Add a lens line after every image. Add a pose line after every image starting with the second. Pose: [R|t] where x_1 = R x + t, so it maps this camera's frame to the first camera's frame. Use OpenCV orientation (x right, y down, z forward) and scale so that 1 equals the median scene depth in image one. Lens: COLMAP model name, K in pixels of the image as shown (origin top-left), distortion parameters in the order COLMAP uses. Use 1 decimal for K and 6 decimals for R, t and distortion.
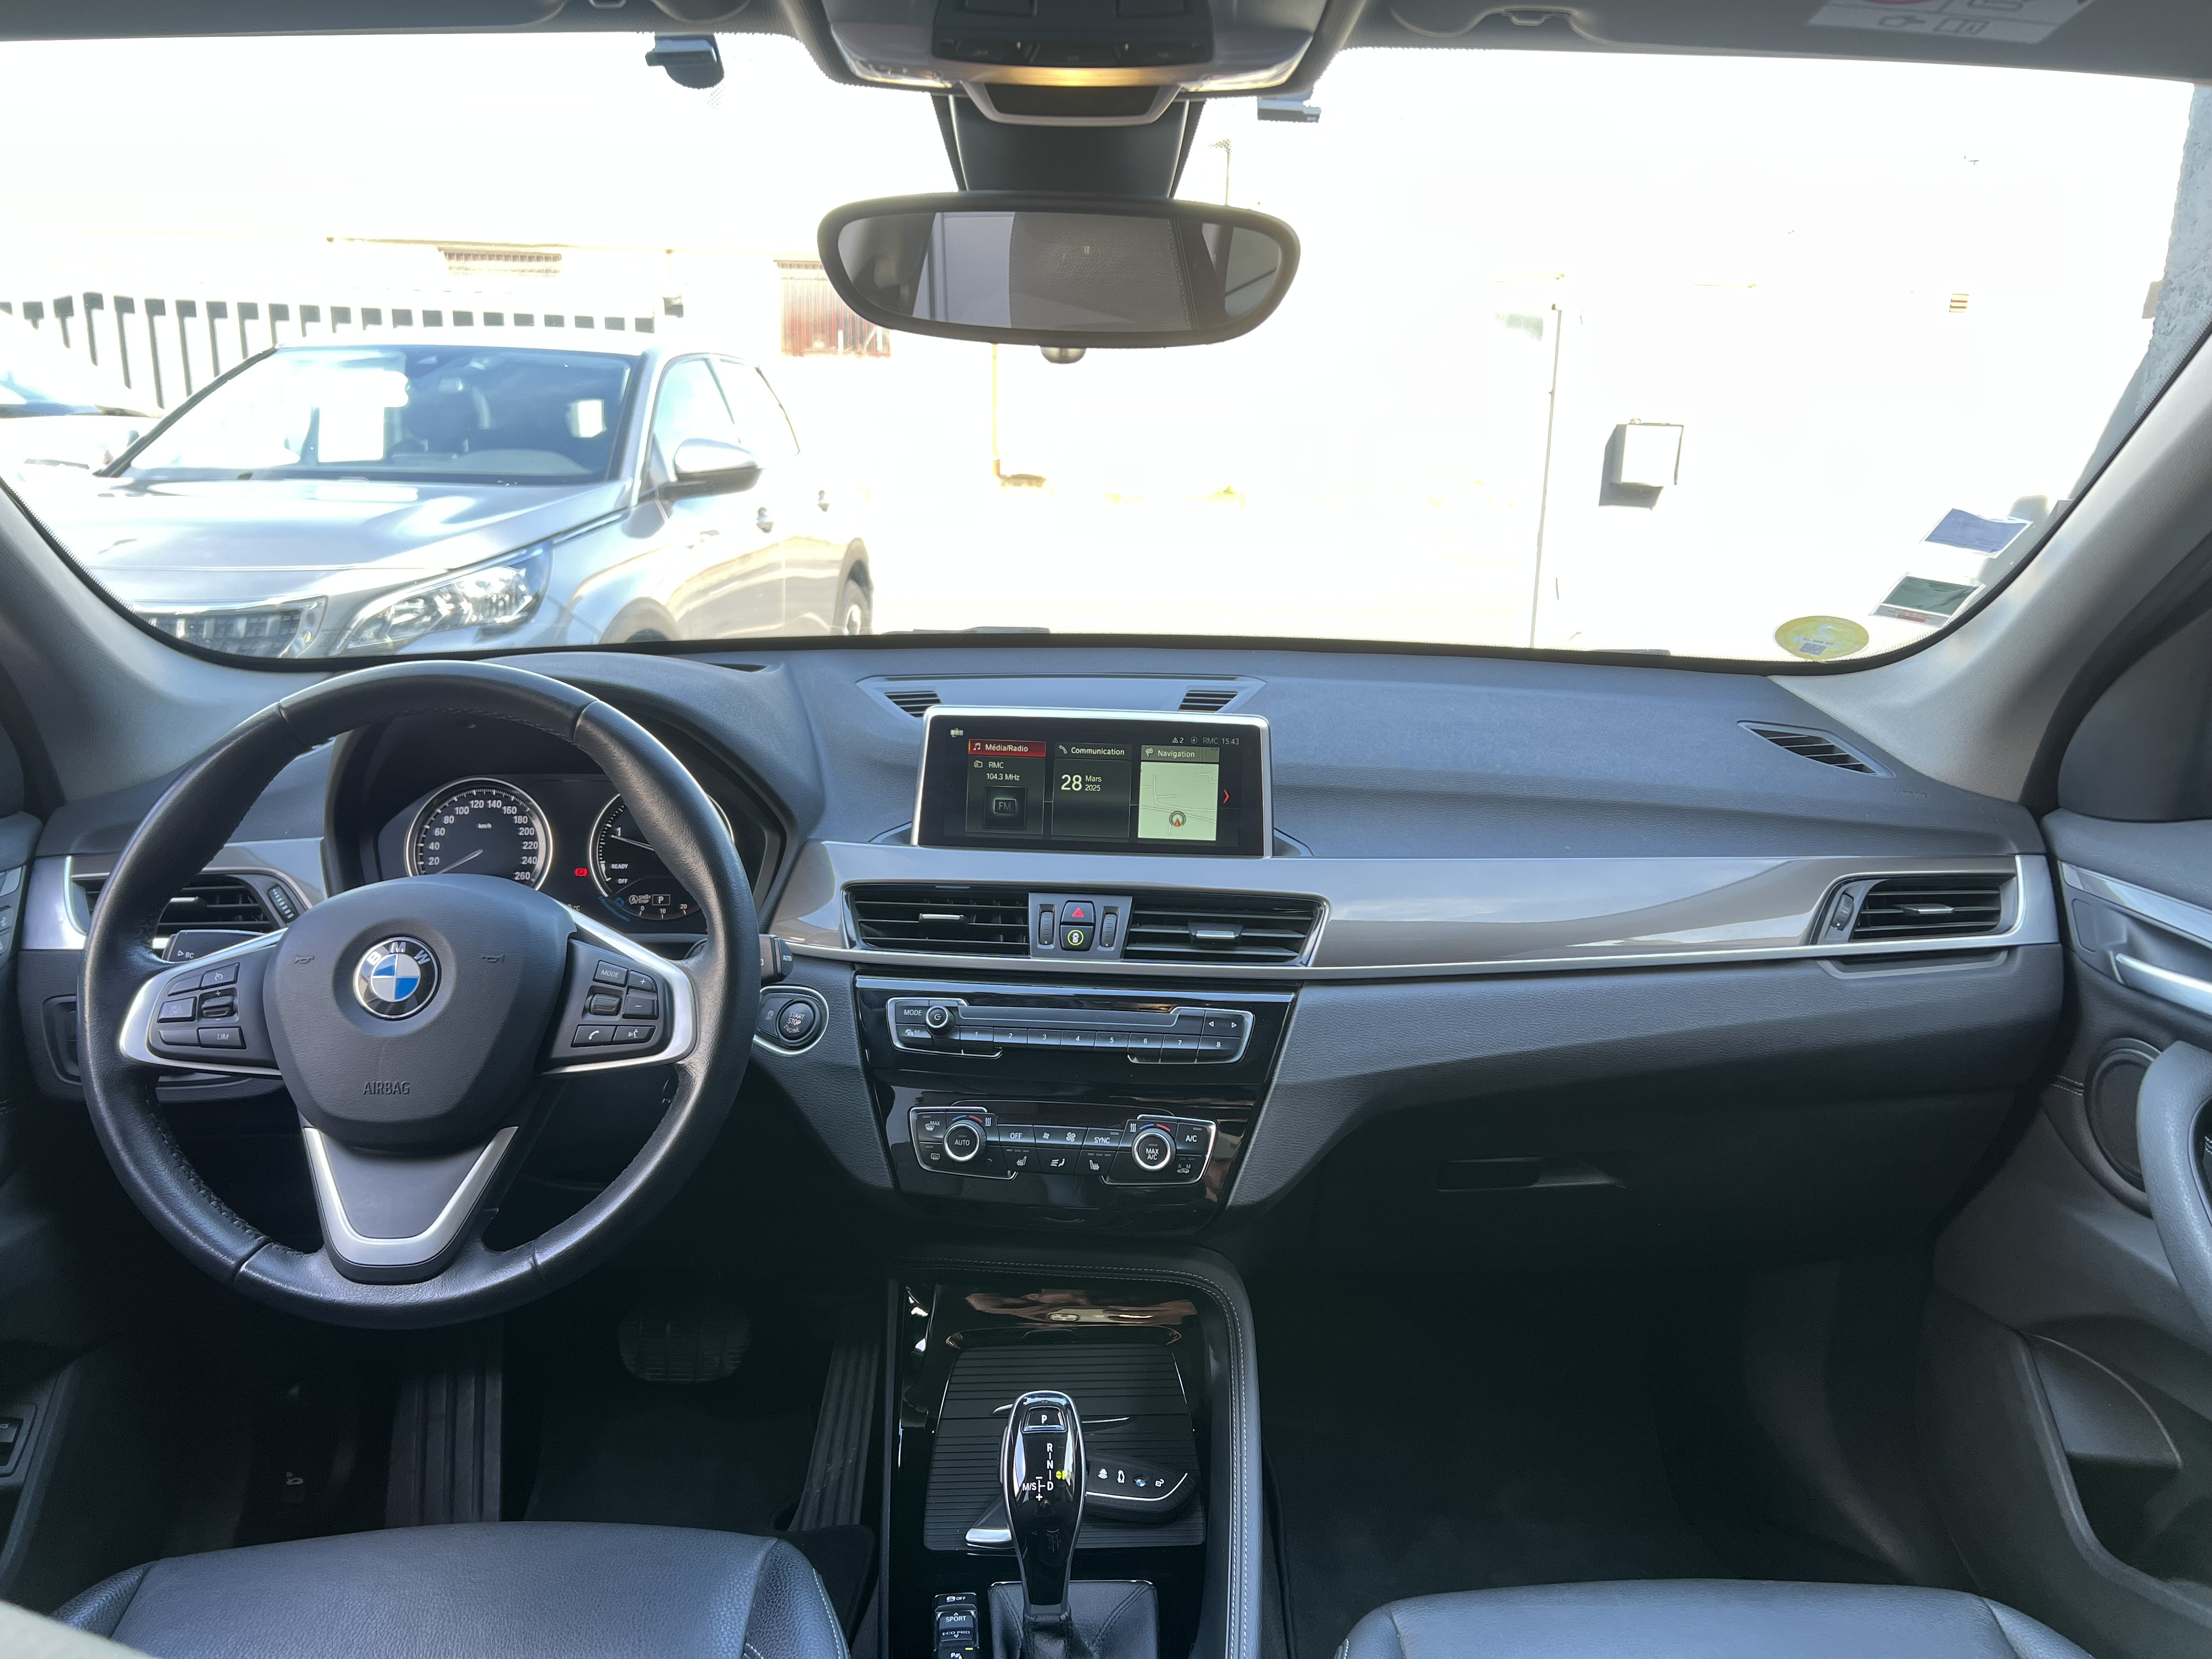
lens RADIAL K [[1652.1, 0, 1134.9], [0, 1652.1, 845.3], [0, 0, 1]] dist [0.004609, -0.009720]
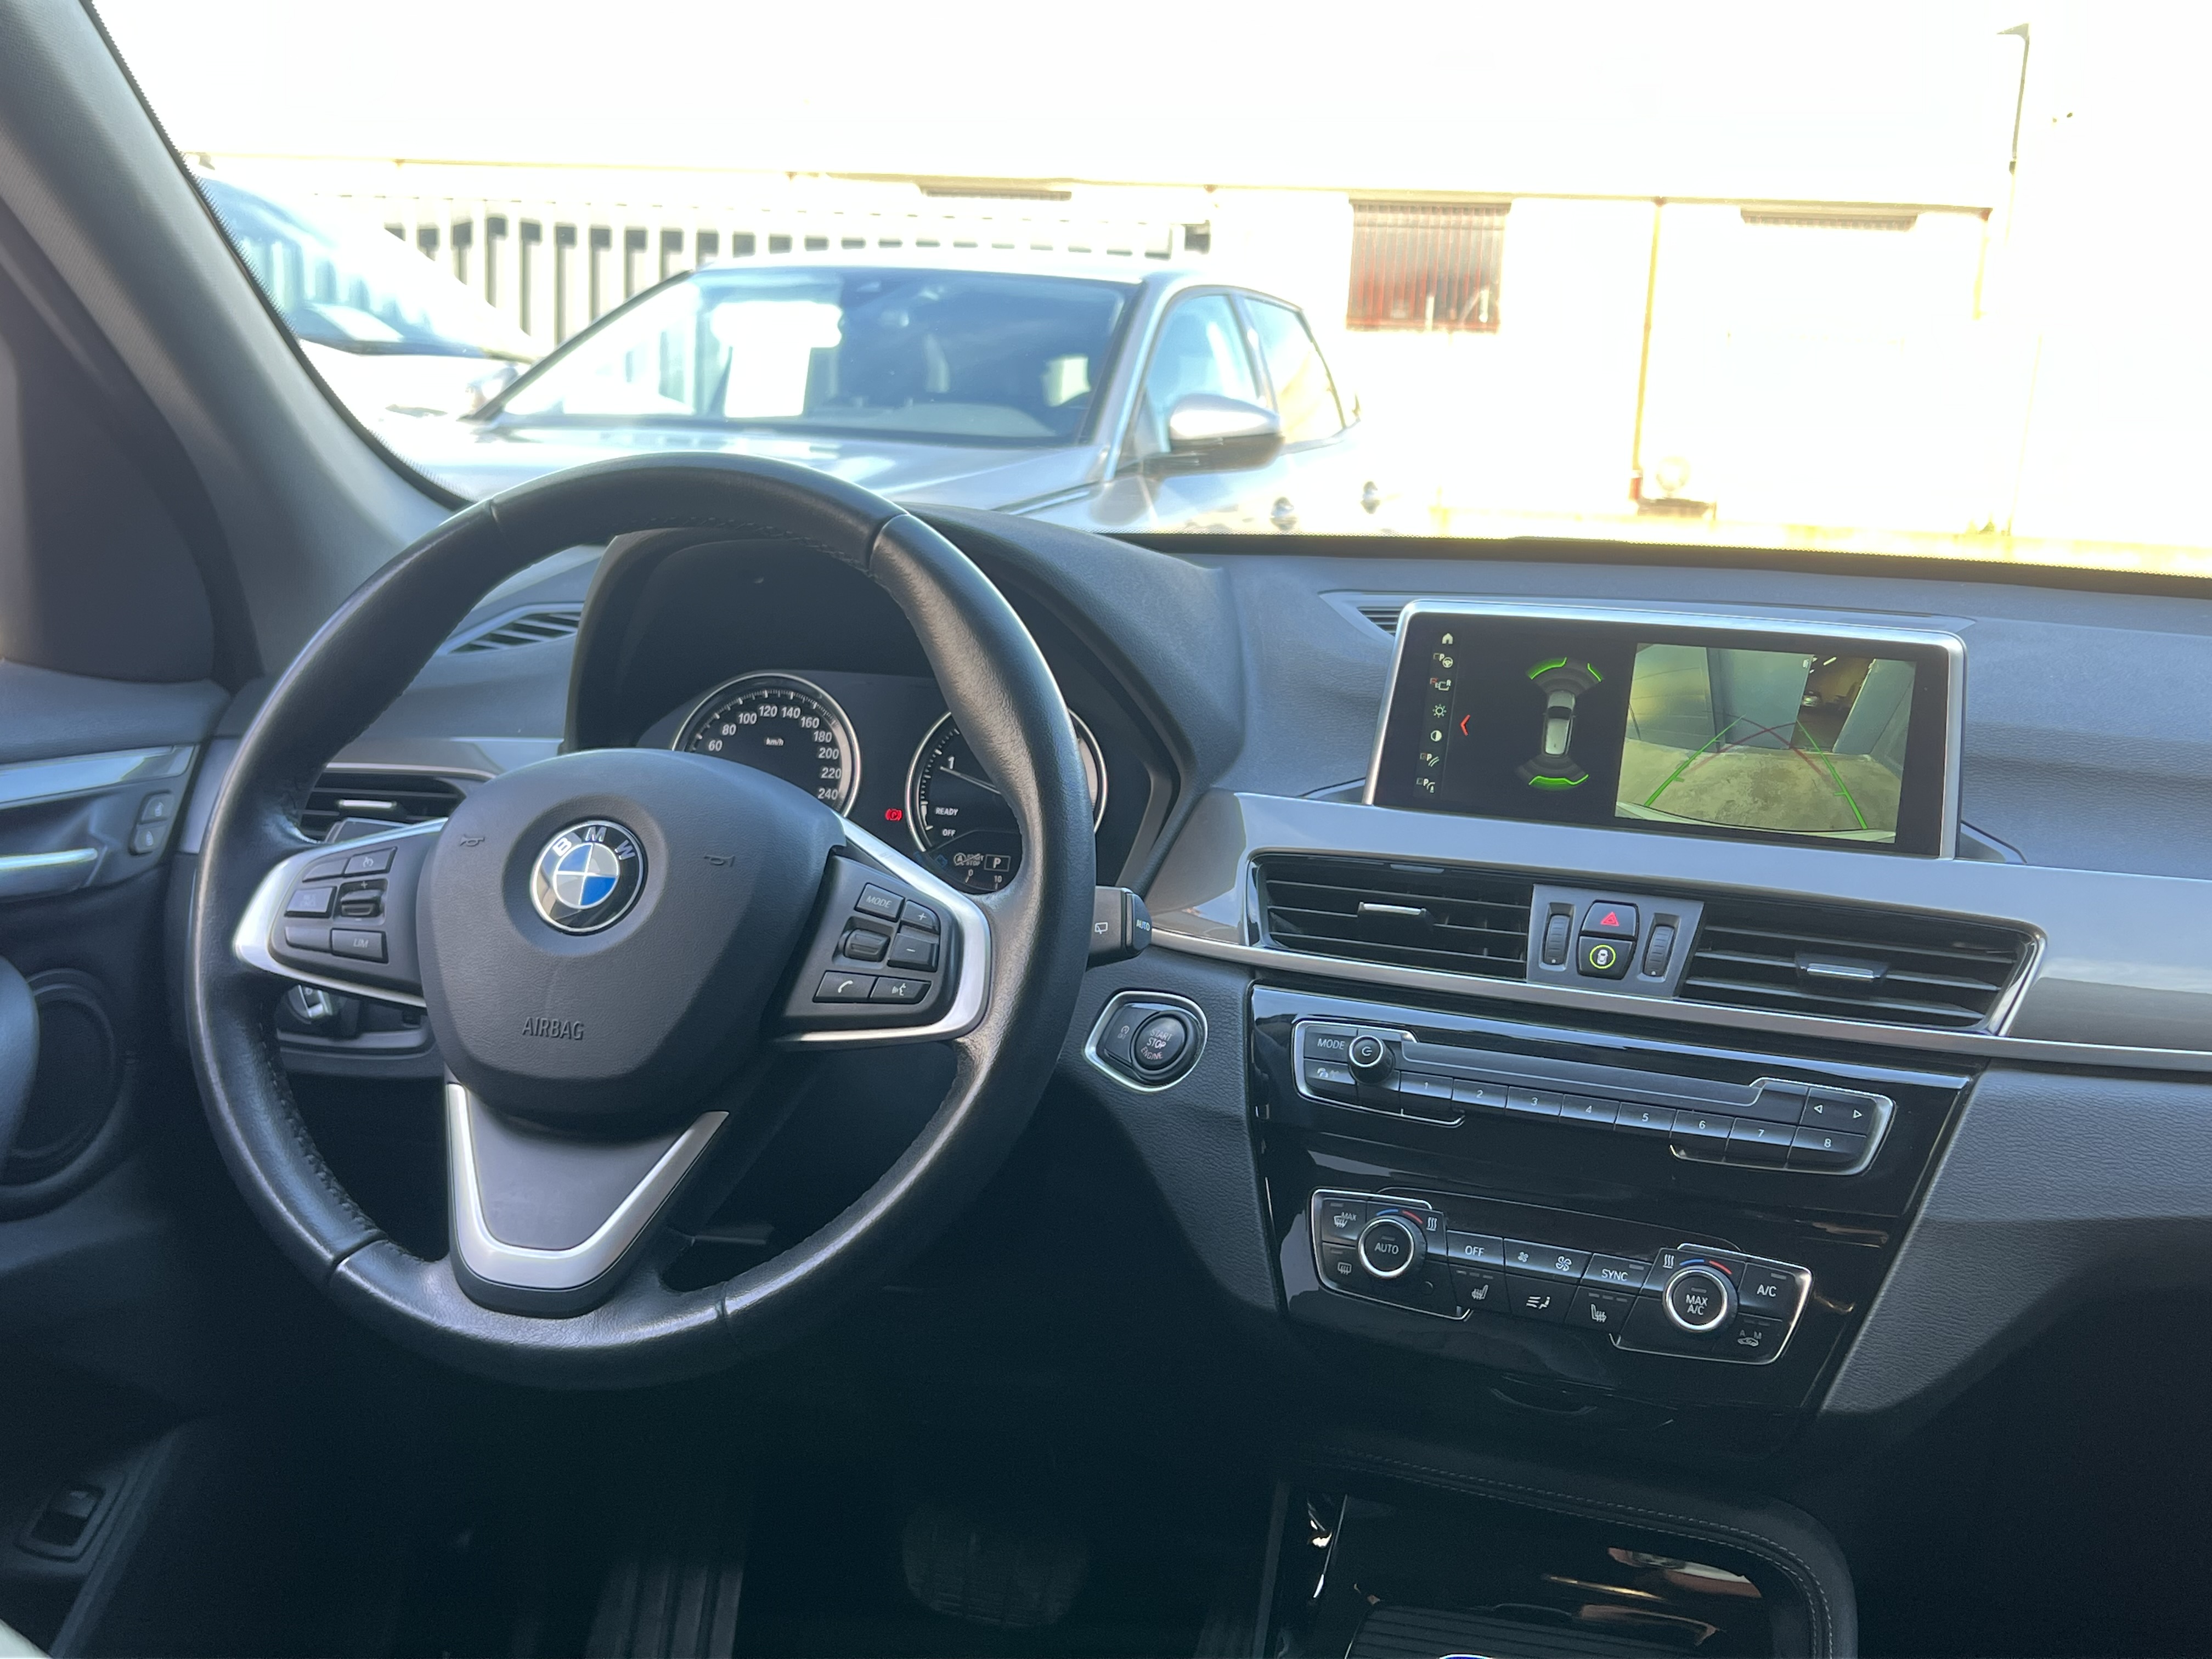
lens RADIAL K [[2339.1, 0, 1115.6], [0, 2339.1, 871.1], [0, 0, 1]] dist [0.090510, 0.000000]
pose [[0.955478, 0.076988, -0.284841, 0.038750], [-0.095778, 0.994011, -0.052615, 0.088255], [0.279085, 0.077554, 0.957130, 0.092602]]
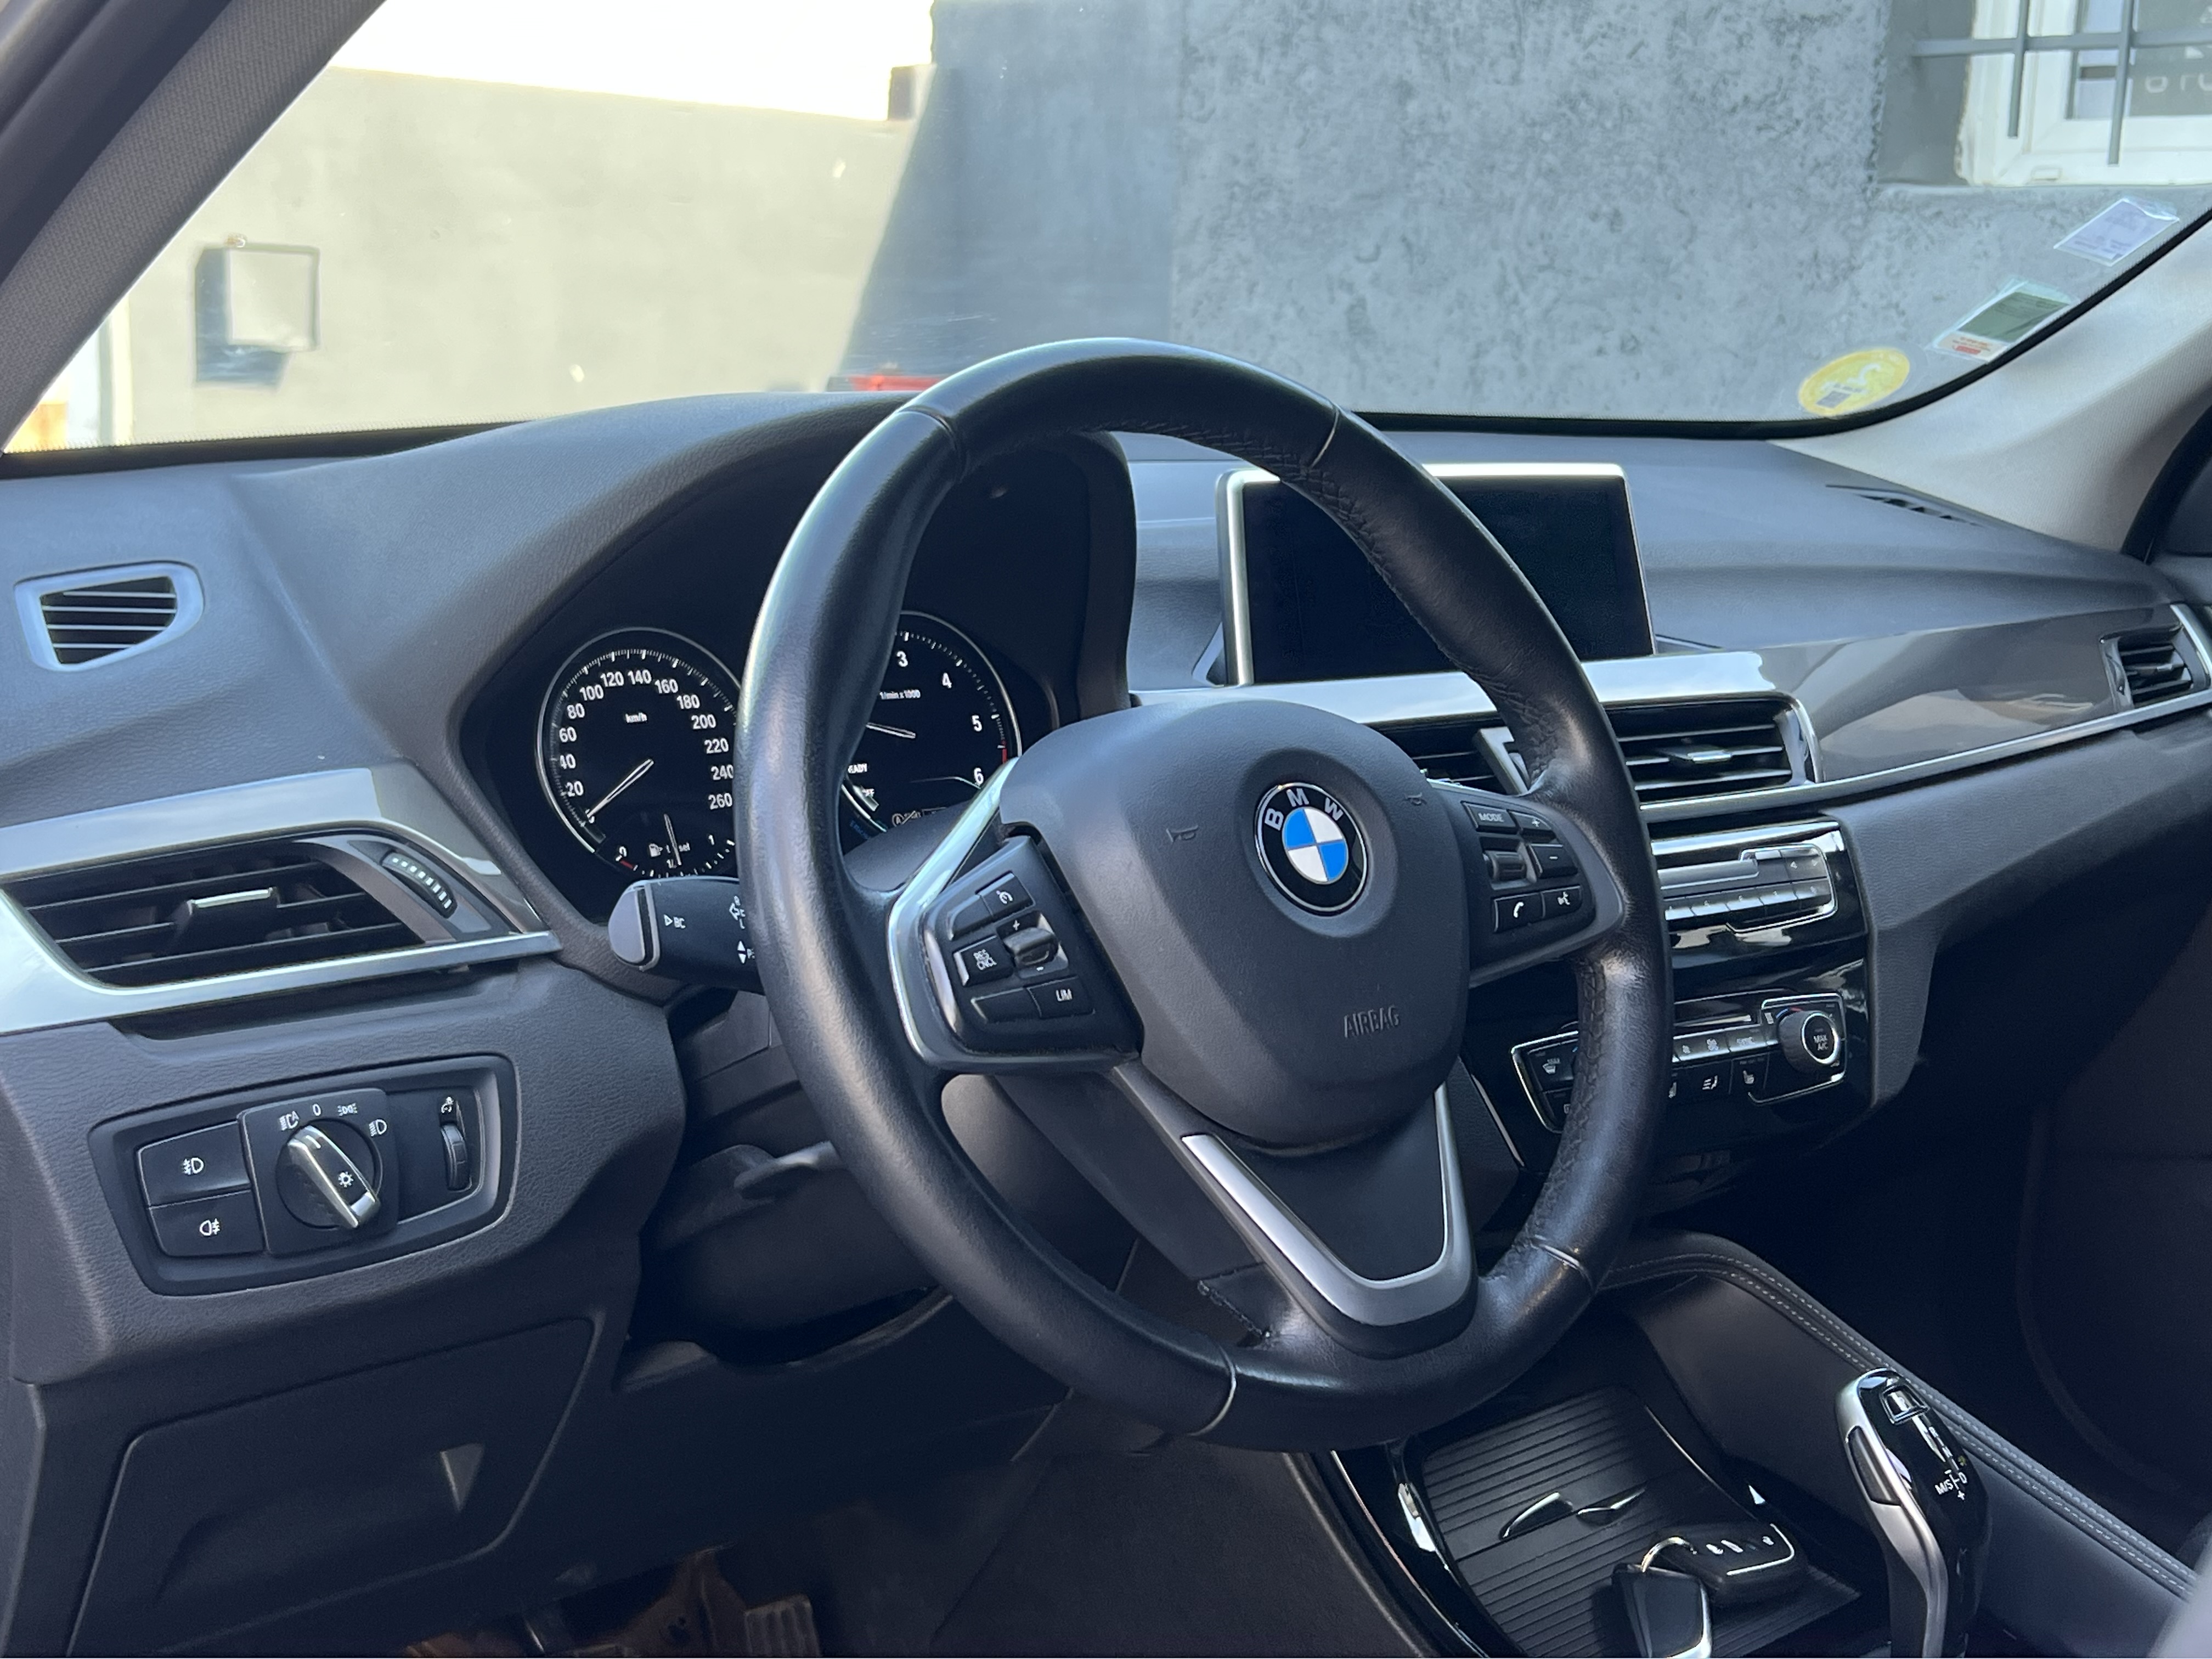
lens RADIAL K [[2880.1, 0, 1116.9], [0, 2880.1, 815.4], [0, 0, 1]] dist [0.030510, 0.000000]
pose [[0.759063, -0.103639, 0.642715, -0.940947], [0.148895, 0.988717, -0.016417, 0.061407], [-0.633761, 0.108159, 0.765930, 0.214882]]
